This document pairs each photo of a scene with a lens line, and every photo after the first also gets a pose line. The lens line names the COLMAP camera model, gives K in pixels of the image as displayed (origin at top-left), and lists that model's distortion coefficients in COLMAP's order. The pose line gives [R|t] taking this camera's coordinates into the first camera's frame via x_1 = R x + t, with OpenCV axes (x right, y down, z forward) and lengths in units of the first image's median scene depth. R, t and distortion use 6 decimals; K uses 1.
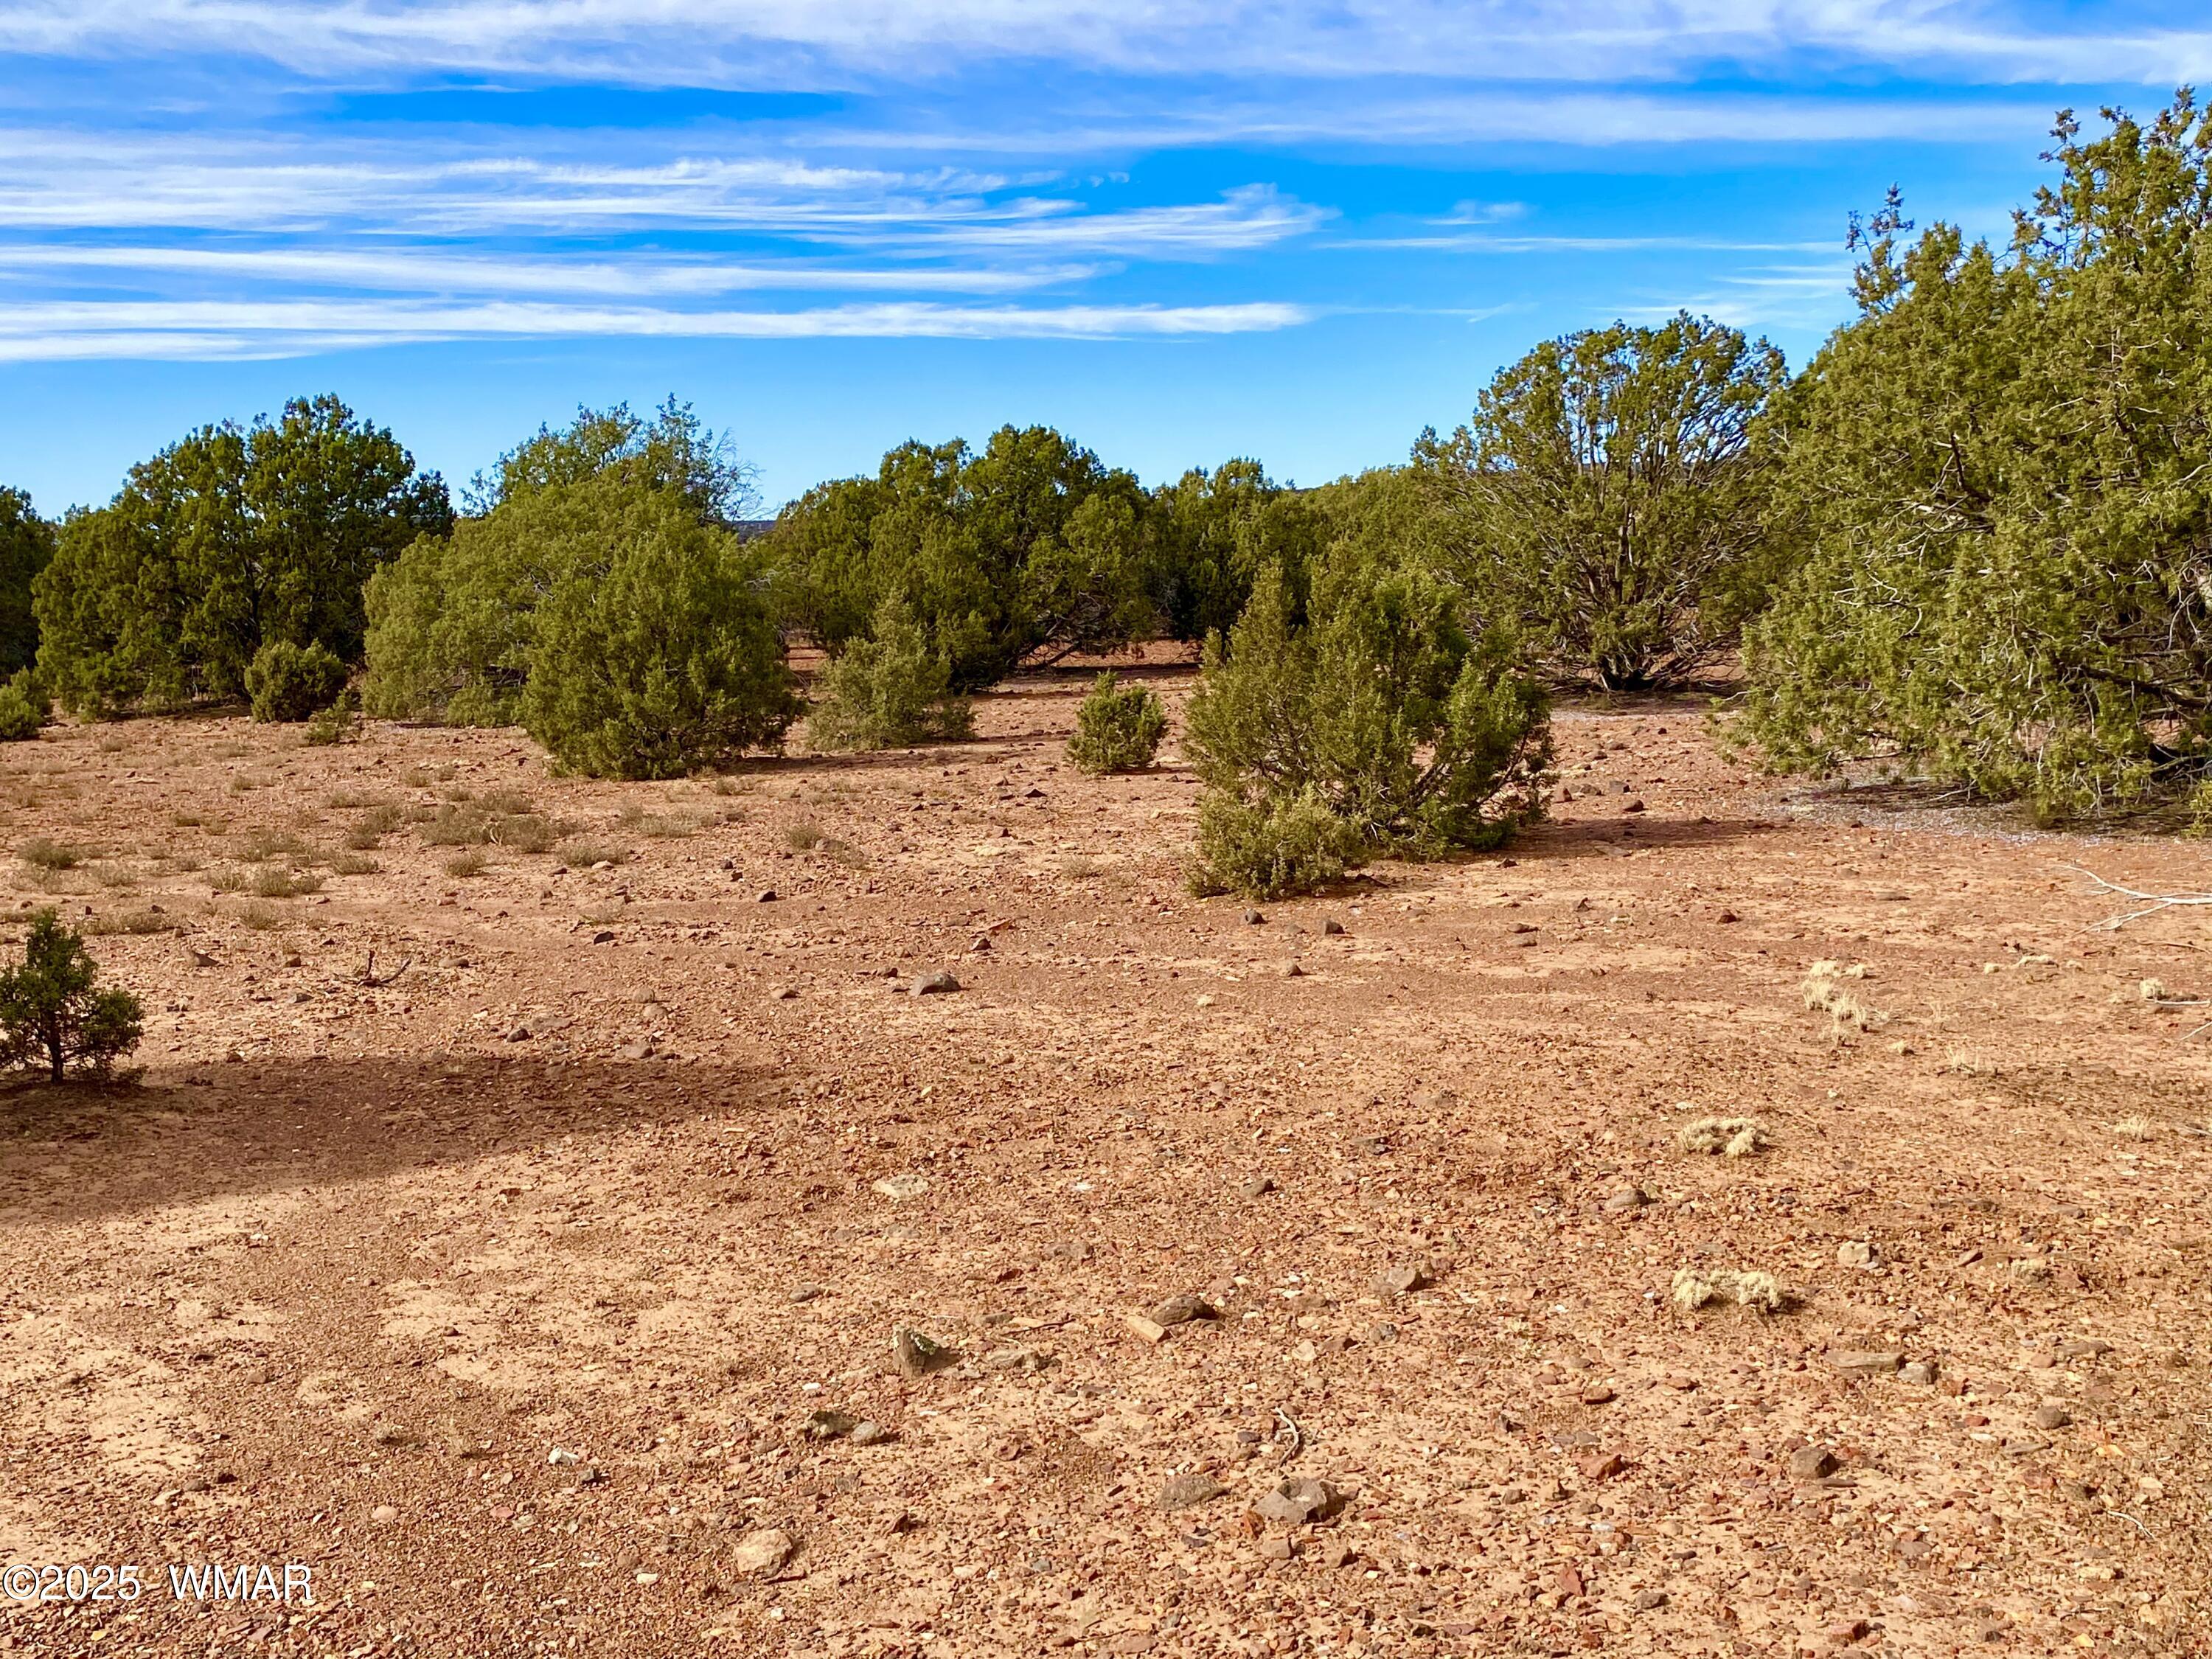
lens RADIAL K [[2379.4, 0, 1098.7], [0, 2379.4, 846.1], [0, 0, 1]] dist [0.040846, 0.000000]
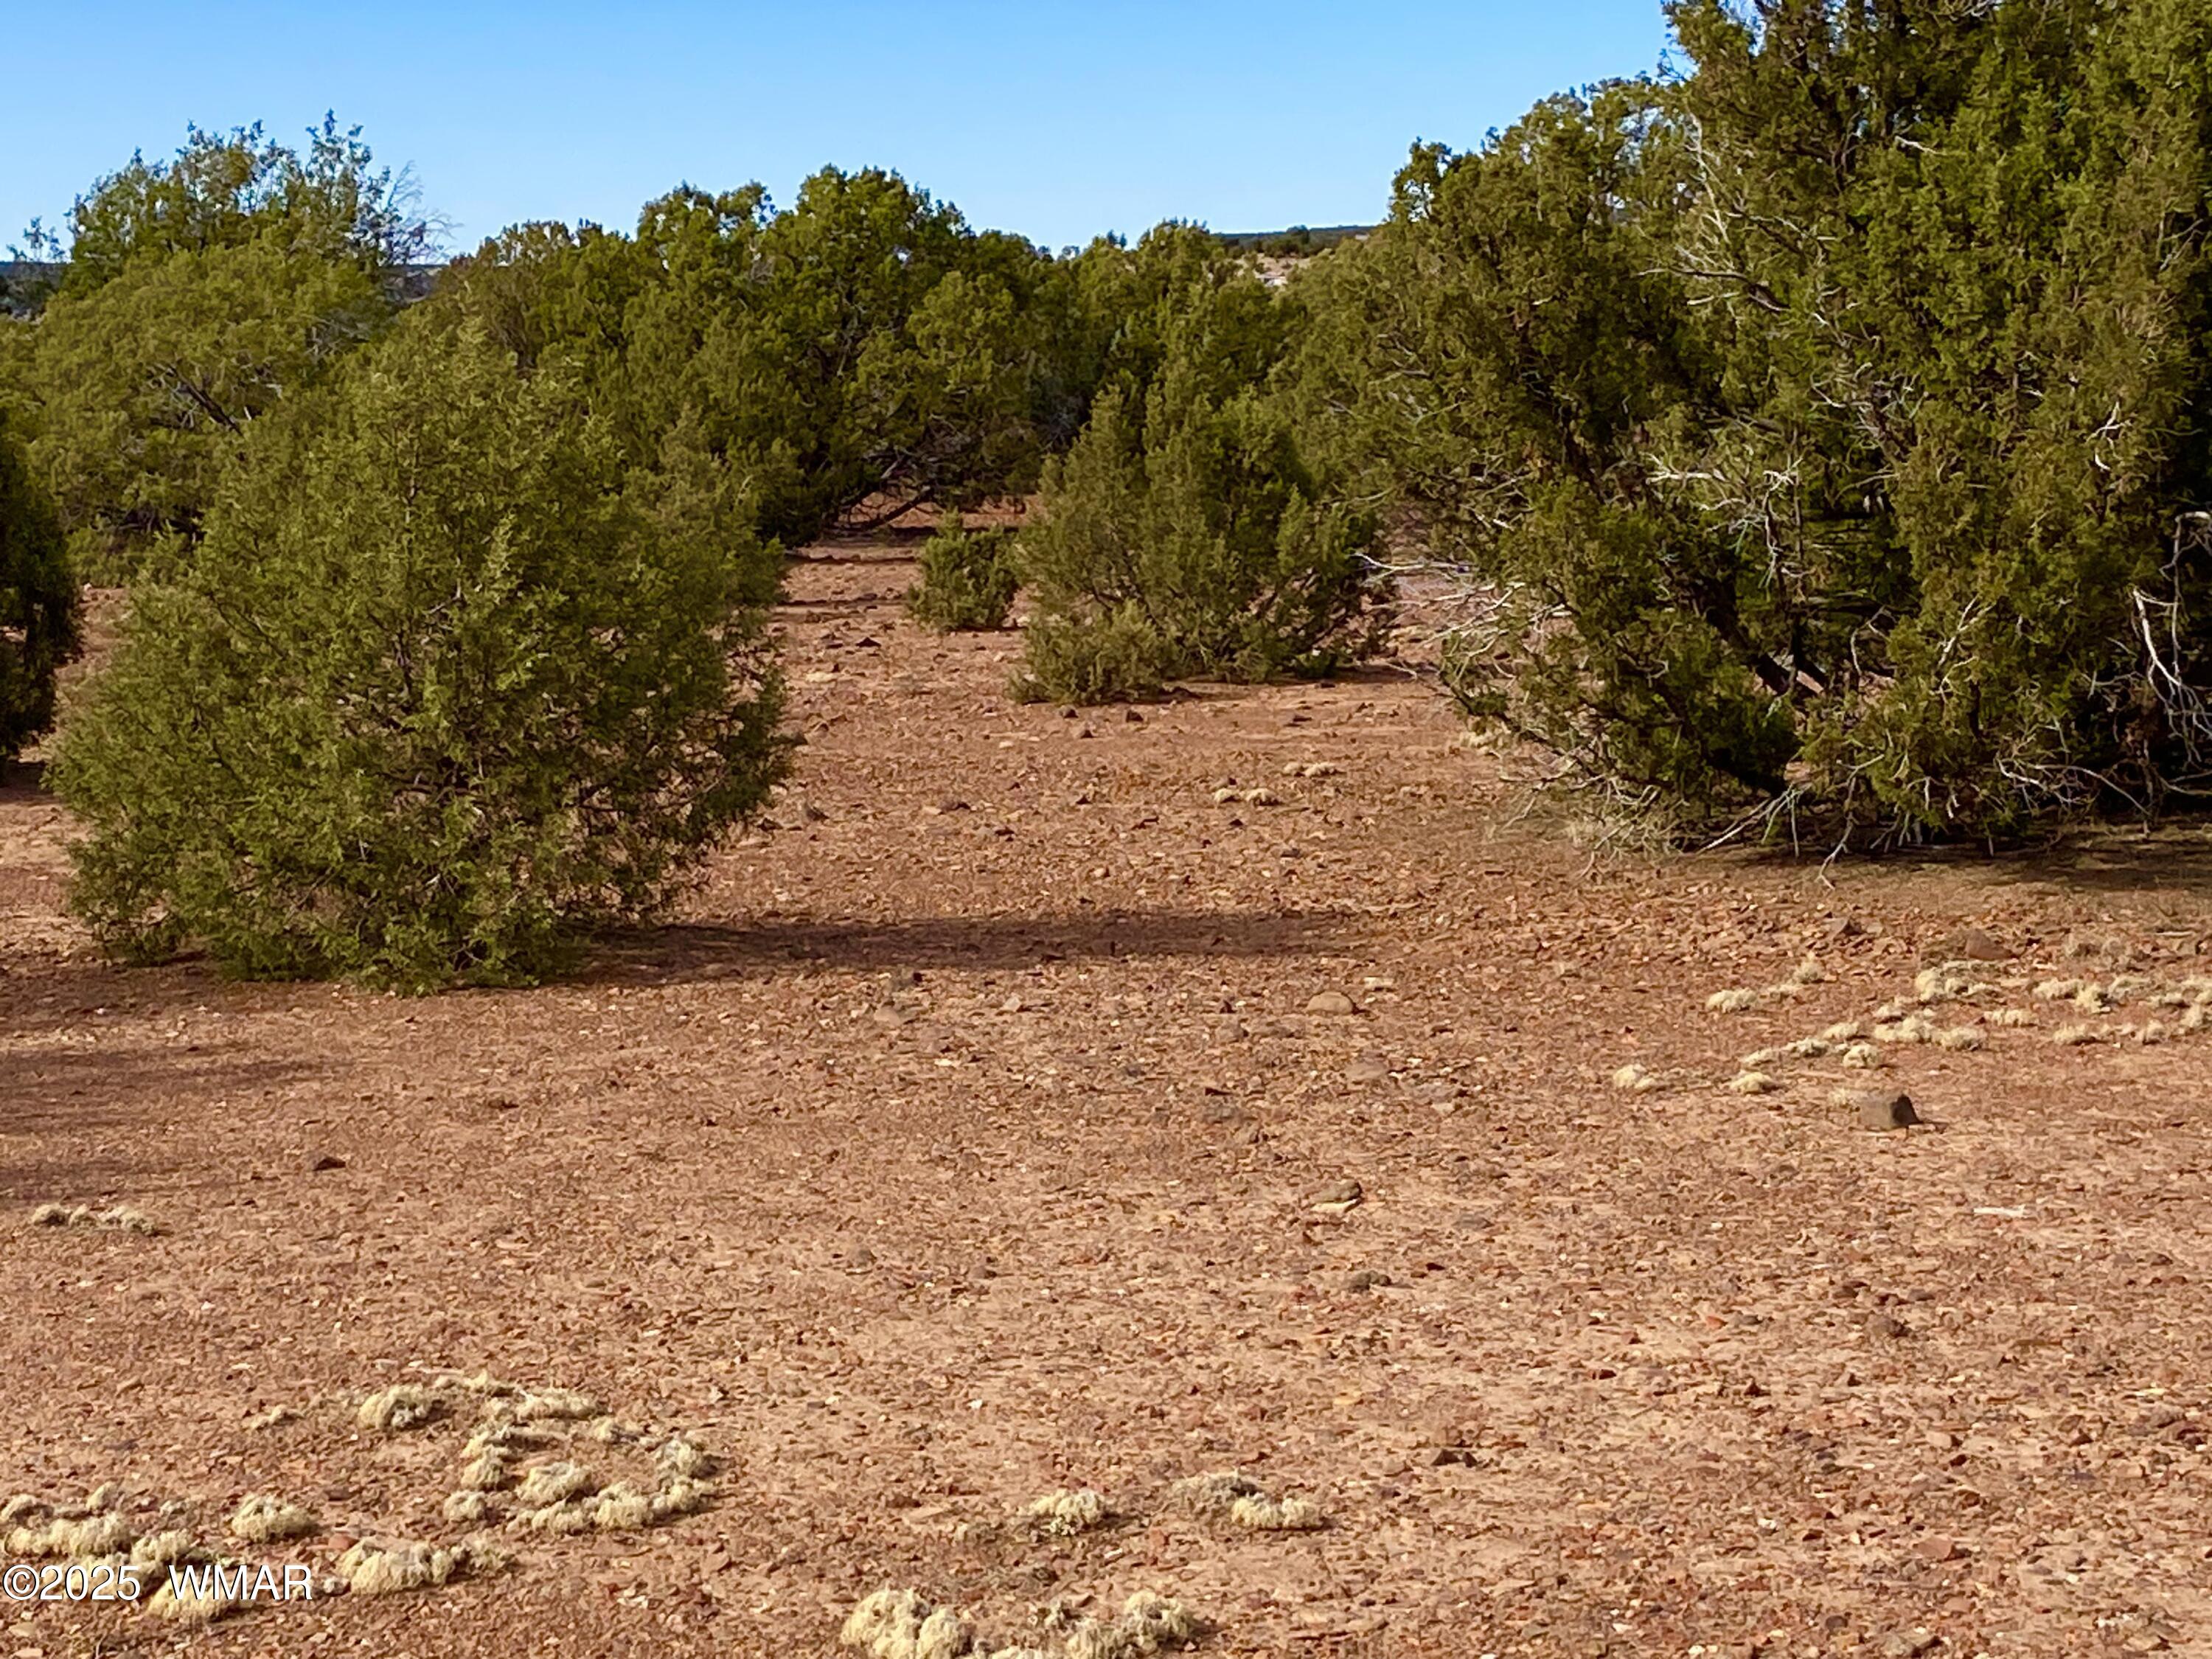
lens RADIAL K [[4795.6, 0, 1110.4], [0, 4795.6, 823.1], [0, 0, 1]] dist [0.002590, 0.000000]
pose [[0.999517, 0.015216, 0.027106, 0.007683], [-0.014631, 0.999659, -0.021621, 0.038735], [-0.027426, 0.021214, 0.999399, -0.367847]]
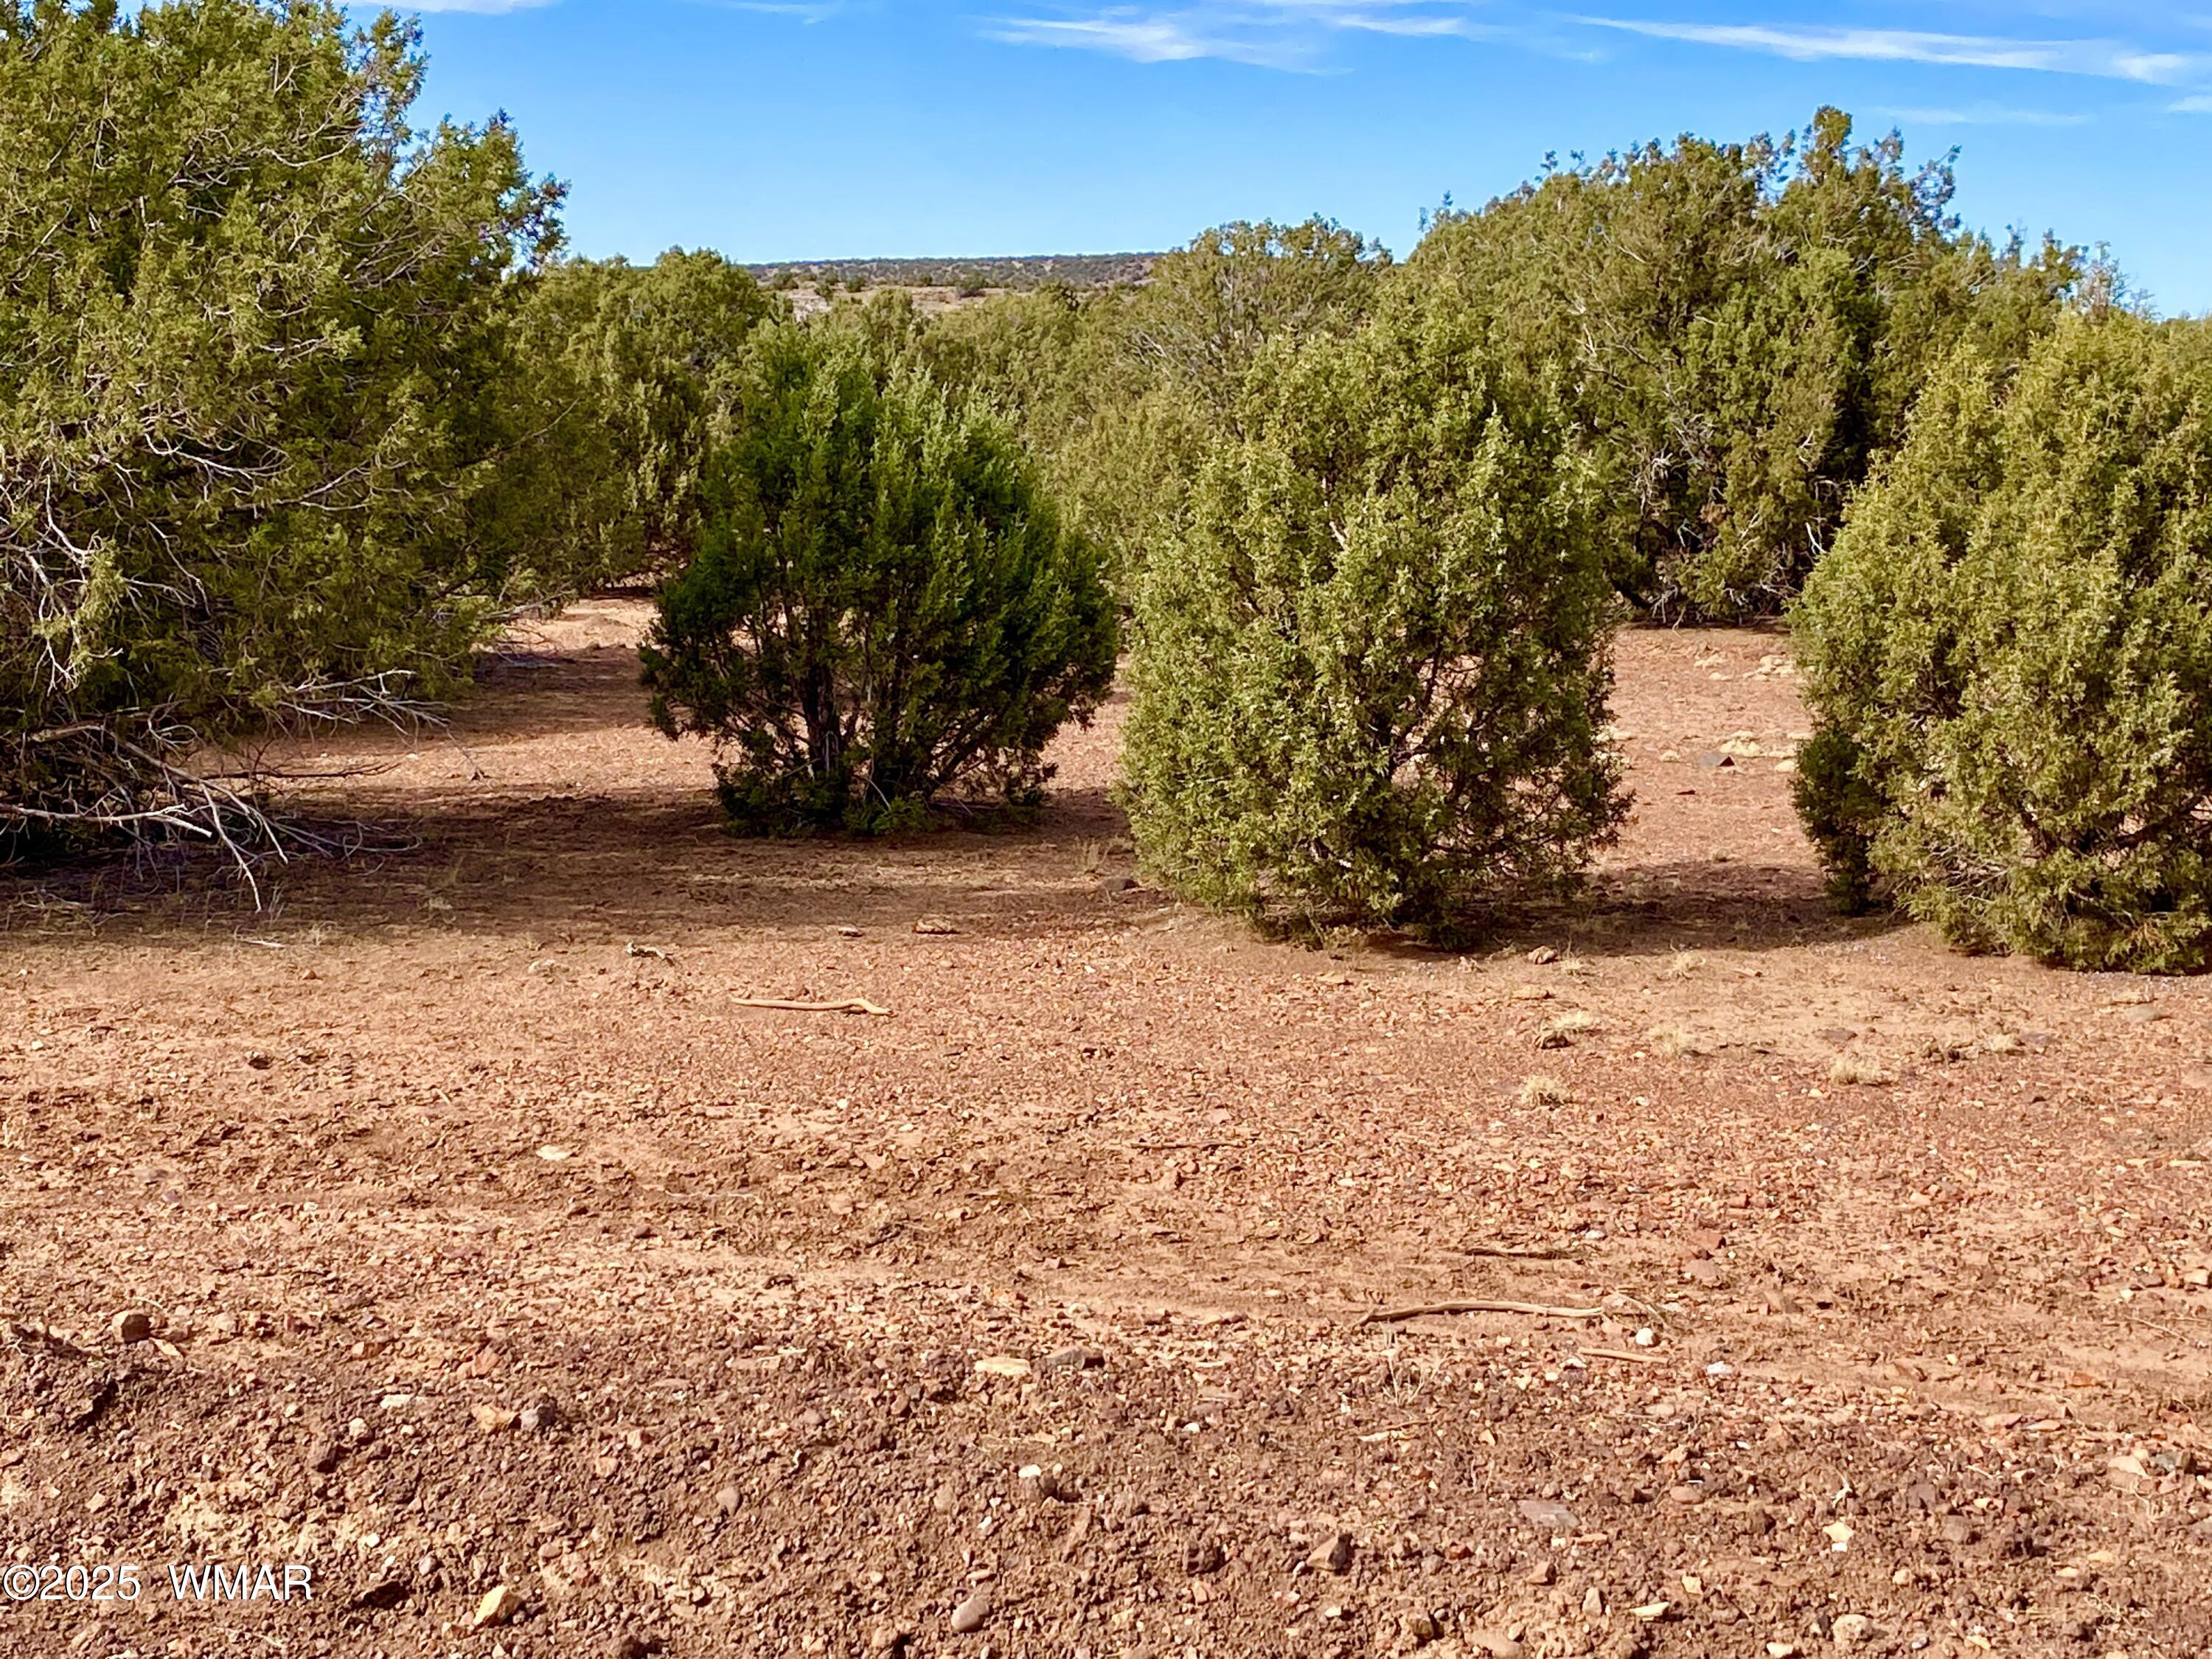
lens RADIAL K [[3821.7, 0, 1105.2], [0, 3821.7, 831.0], [0, 0, 1]] dist [-0.030818, 0.000000]
pose [[0.980494, 0.027629, 0.194598, -0.177680], [-0.027758, 0.999613, -0.002065, 0.077534], [-0.194580, -0.003377, 0.980881, -0.685094]]
